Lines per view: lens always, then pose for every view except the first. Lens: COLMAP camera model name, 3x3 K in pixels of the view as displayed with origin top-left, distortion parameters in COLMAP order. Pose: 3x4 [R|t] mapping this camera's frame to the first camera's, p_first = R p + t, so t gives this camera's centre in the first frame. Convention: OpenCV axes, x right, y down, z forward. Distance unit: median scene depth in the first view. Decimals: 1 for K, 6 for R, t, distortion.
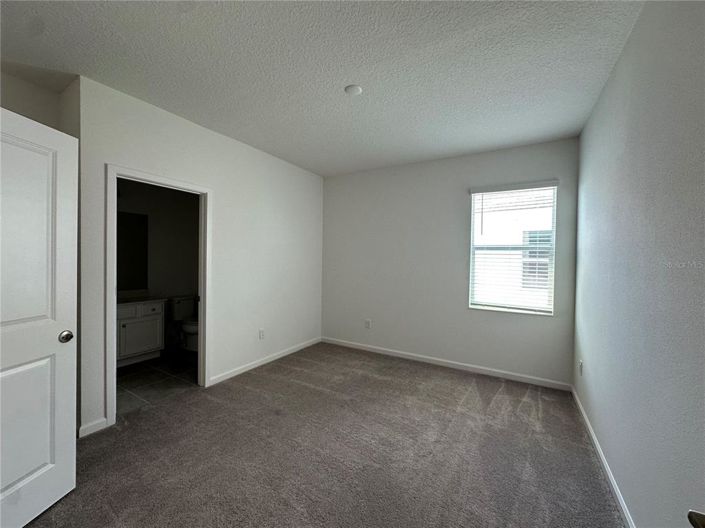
lens RADIAL K [[283.6, 0, 352.5], [0, 283.6, 264.0], [0, 0, 1]] dist [-0.000077, -0.000068]
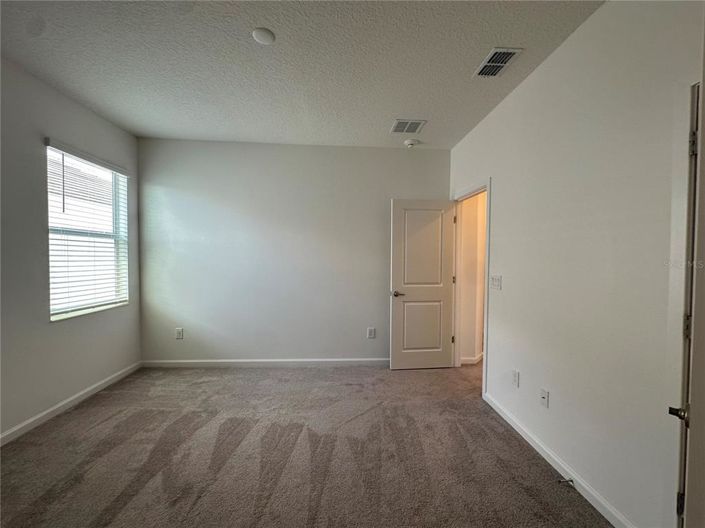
lens RADIAL K [[283.6, 0, 352.5], [0, 283.6, 264.0], [0, 0, 1]] dist [-0.000077, -0.000068]
pose [[-0.553653, -0.044357, 0.831565, -0.545007], [-0.001226, 0.998623, 0.052451, -0.012777], [-0.832746, 0.028020, -0.552945, 0.830254]]
